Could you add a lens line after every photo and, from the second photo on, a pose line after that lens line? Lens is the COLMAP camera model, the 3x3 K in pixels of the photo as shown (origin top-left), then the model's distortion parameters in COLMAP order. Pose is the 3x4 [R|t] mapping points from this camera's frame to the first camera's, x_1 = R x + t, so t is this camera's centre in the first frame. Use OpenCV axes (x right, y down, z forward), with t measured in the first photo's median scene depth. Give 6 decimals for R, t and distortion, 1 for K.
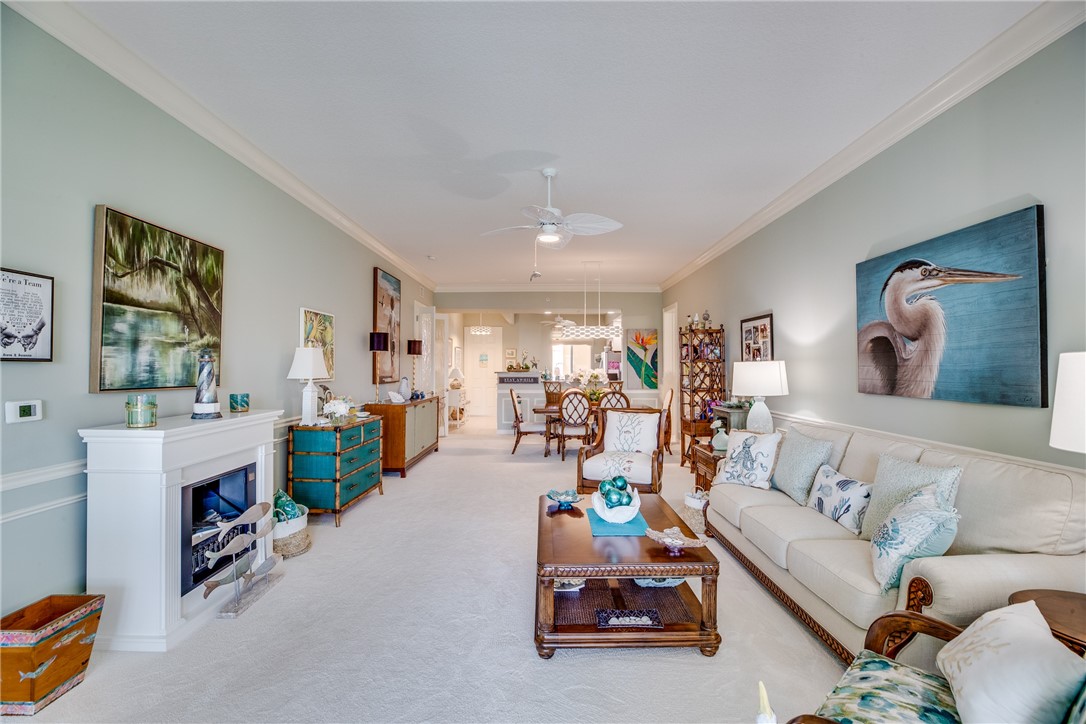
lens RADIAL K [[499.3, 0, 545.1], [0, 499.3, 361.6], [0, 0, 1]] dist [-0.046289, 0.014212]
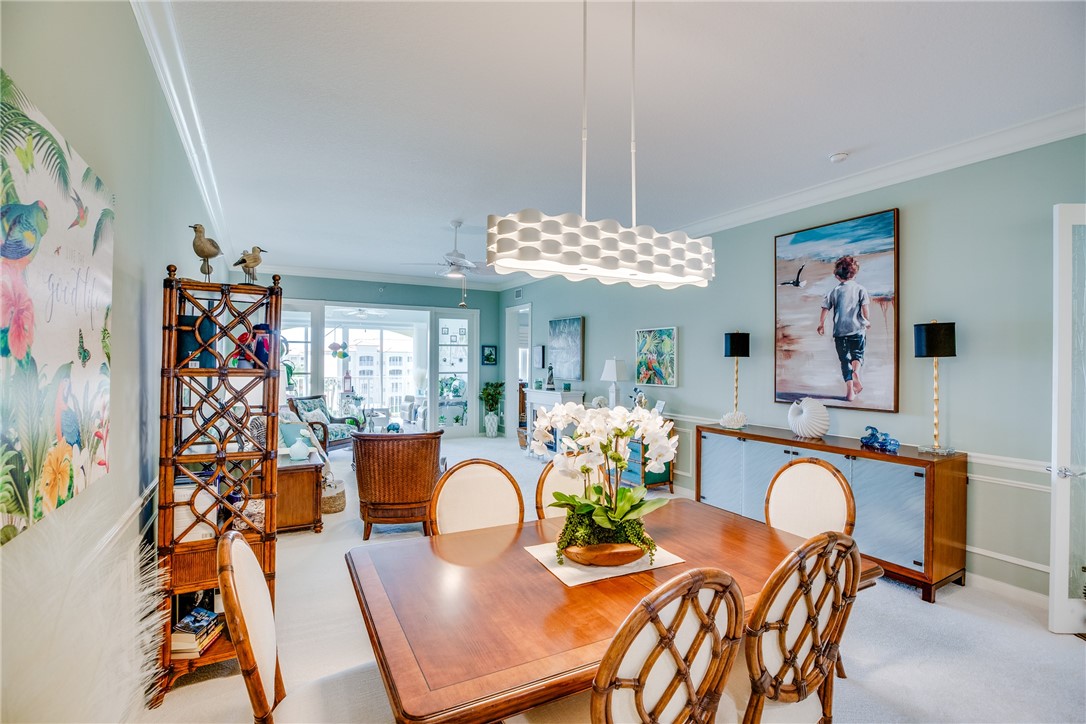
lens RADIAL K [[499.3, 0, 545.1], [0, 499.3, 361.6], [0, 0, 1]] dist [-0.046289, 0.014212]
pose [[-0.866620, -0.007404, -0.498914, 0.459867], [-0.003619, 0.999957, -0.008553, -0.009583], [0.498956, -0.005606, -0.866609, 2.278199]]
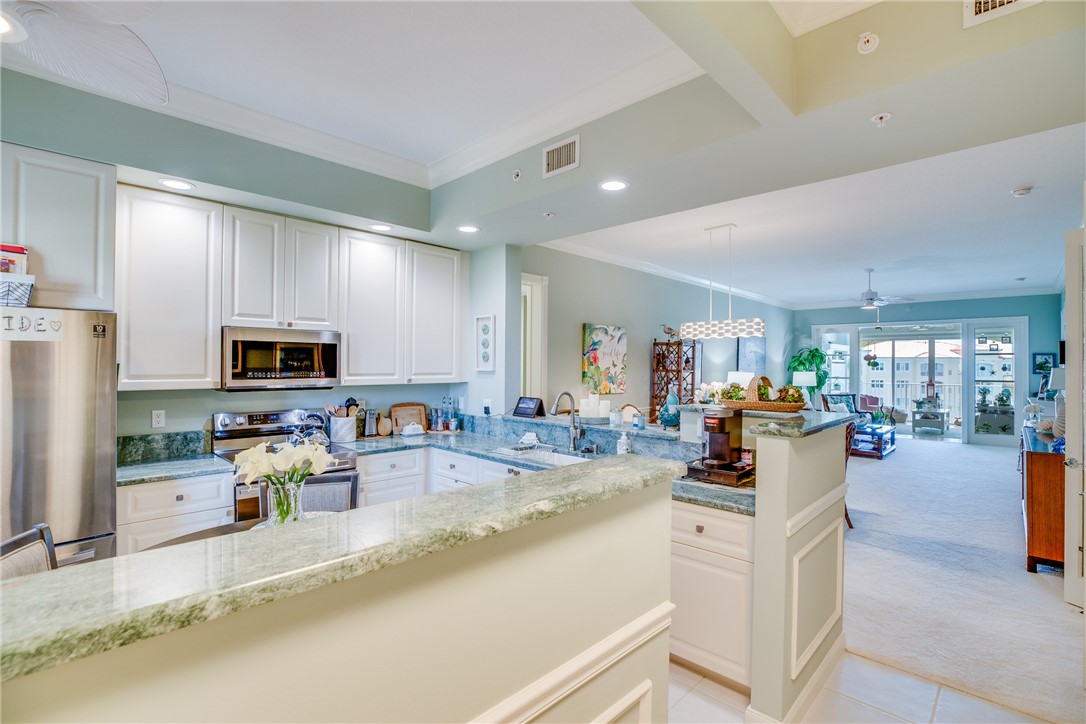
lens RADIAL K [[499.3, 0, 545.1], [0, 499.3, 361.6], [0, 0, 1]] dist [-0.046289, 0.014212]
pose [[-0.717940, -0.001344, 0.696103, -0.394315], [-0.015663, 0.999776, -0.014224, -0.001975], [-0.695928, -0.021115, -0.717801, 3.162897]]
